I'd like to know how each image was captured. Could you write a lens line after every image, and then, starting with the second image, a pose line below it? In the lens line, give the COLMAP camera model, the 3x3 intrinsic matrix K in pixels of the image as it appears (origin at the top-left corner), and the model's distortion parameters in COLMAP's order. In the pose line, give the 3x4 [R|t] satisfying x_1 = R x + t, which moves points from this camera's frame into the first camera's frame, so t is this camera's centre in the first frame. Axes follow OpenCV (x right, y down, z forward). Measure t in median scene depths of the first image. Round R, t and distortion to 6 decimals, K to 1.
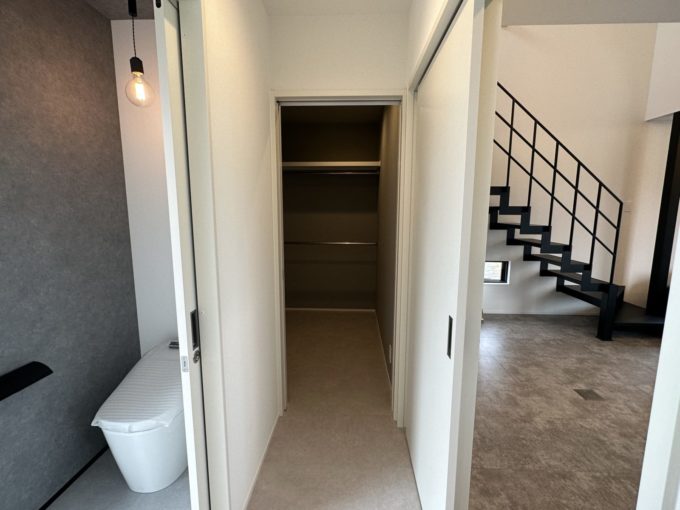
lens RADIAL K [[322.8, 0, 340.9], [0, 322.8, 254.3], [0, 0, 1]] dist [0.000441, -0.001607]
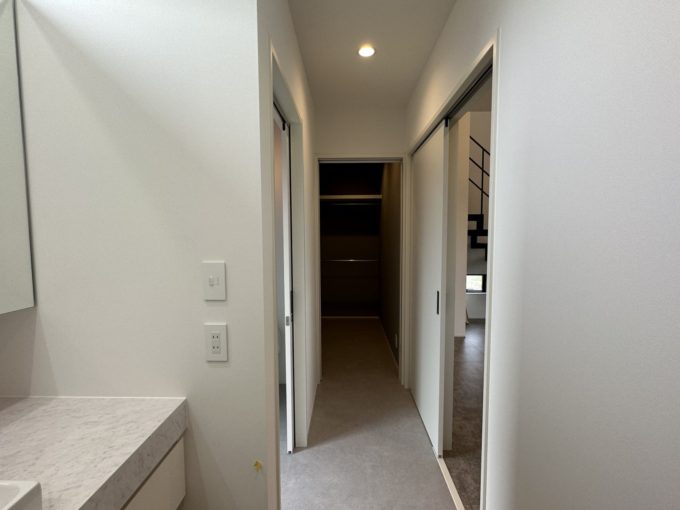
lens RADIAL K [[322.8, 0, 339.5], [0, 322.8, 256.4], [0, 0, 1]] dist [0.000441, -0.001607]
pose [[0.999696, -0.011356, 0.021871, -0.104508], [0.012837, 0.997547, -0.068819, 0.050196], [-0.021036, 0.069079, 0.997389, -0.337271]]
